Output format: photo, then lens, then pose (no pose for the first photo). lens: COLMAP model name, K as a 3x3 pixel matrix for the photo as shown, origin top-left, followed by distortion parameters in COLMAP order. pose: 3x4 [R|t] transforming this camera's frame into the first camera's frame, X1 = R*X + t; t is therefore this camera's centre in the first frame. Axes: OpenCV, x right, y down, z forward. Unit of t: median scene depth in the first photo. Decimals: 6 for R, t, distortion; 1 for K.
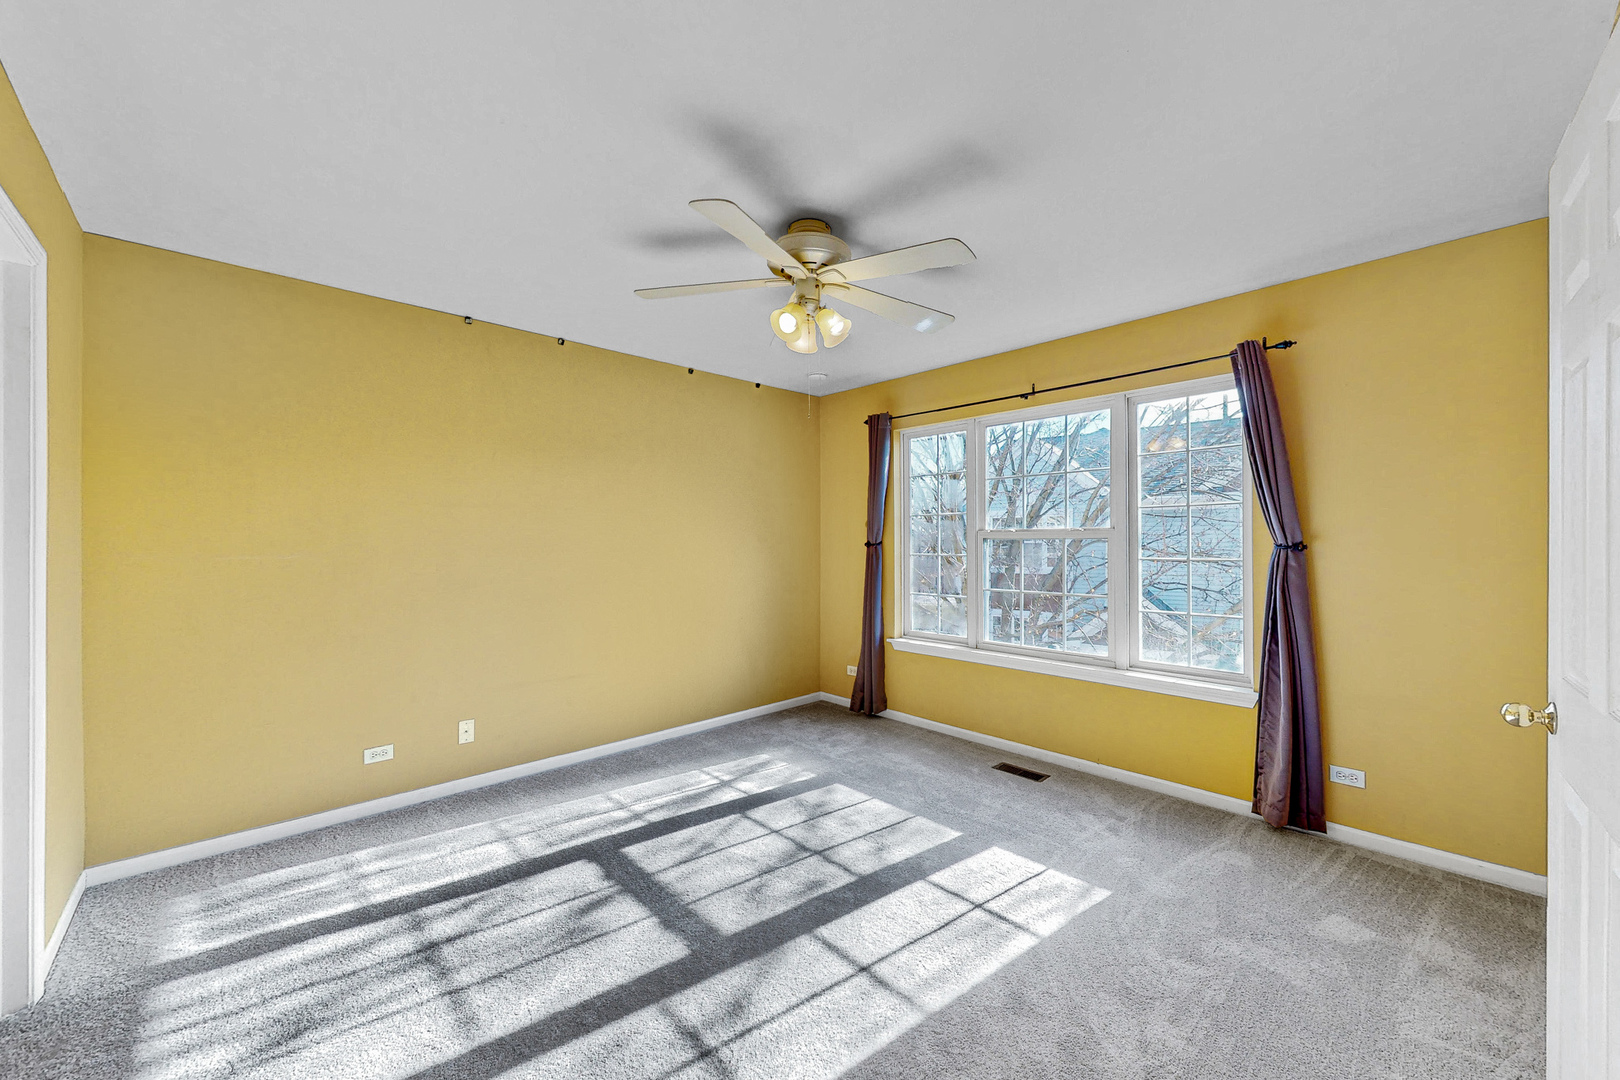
lens RADIAL K [[611.7, 0, 805.7], [0, 611.7, 531.0], [0, 0, 1]] dist [-0.002455, -0.000460]
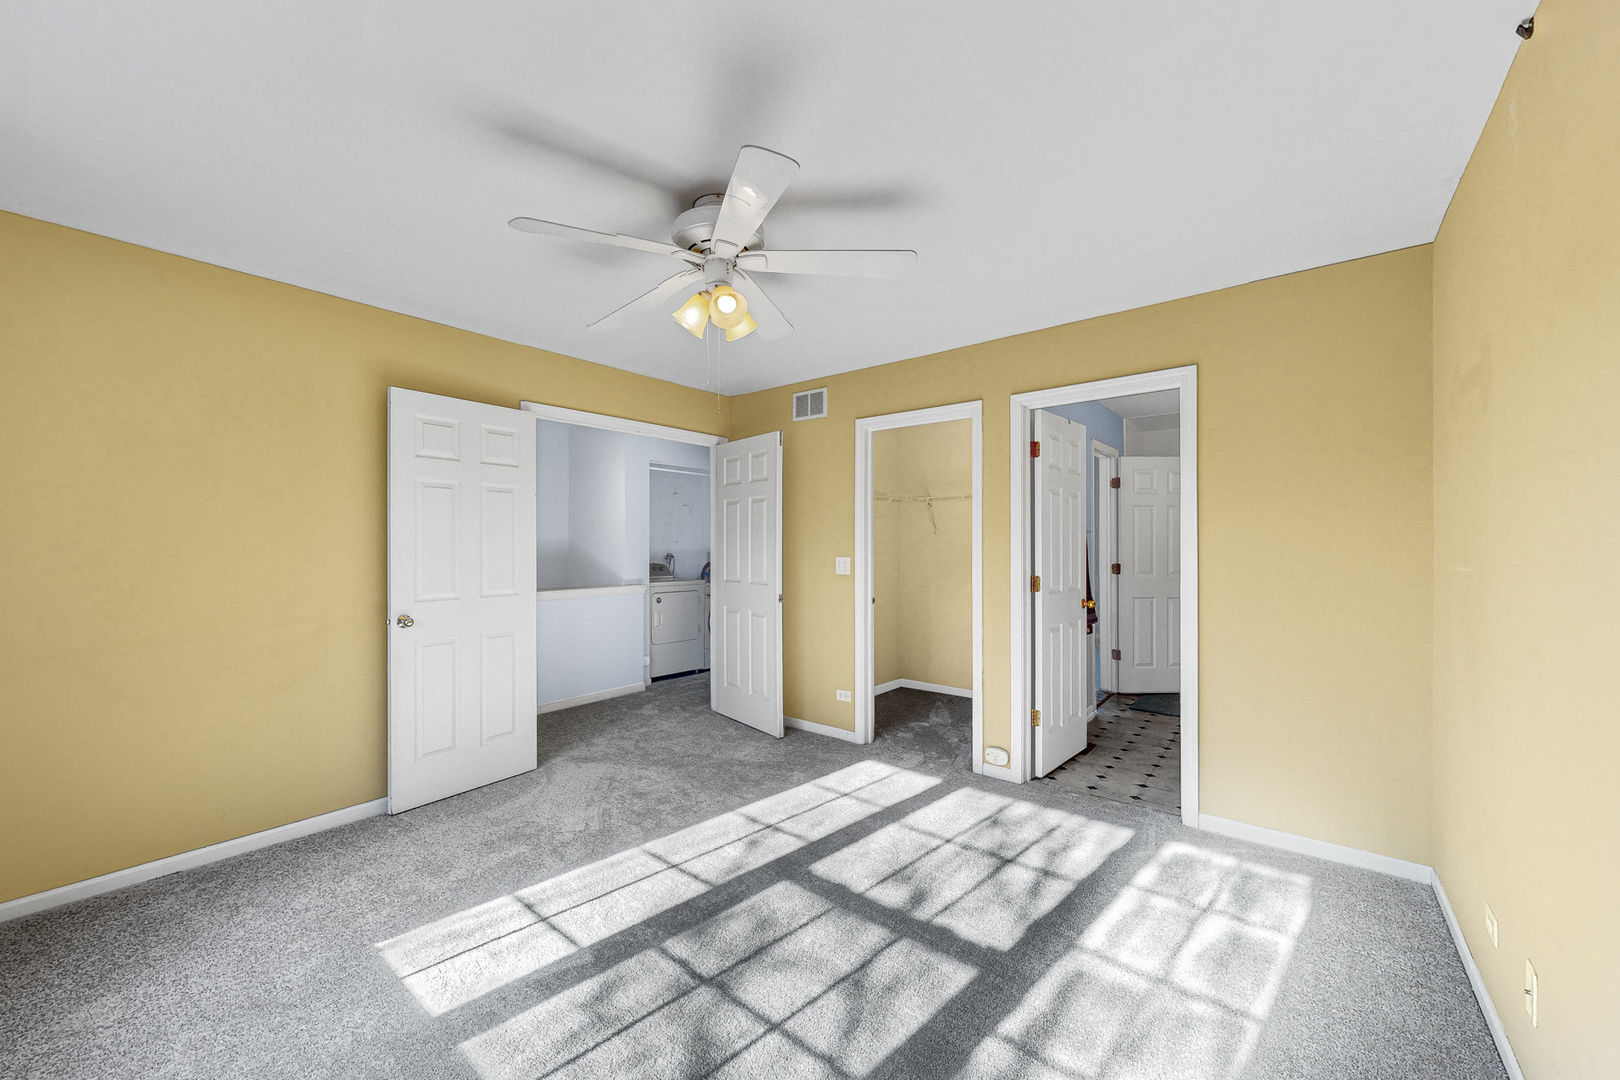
lens RADIAL K [[611.7, 0, 805.7], [0, 611.7, 531.0], [0, 0, 1]] dist [-0.002455, -0.000460]
pose [[-0.988059, -0.004487, -0.154012, 0.011140], [0.002751, 0.998903, -0.046751, 0.032605], [0.154053, -0.046616, -0.986962, 2.043749]]
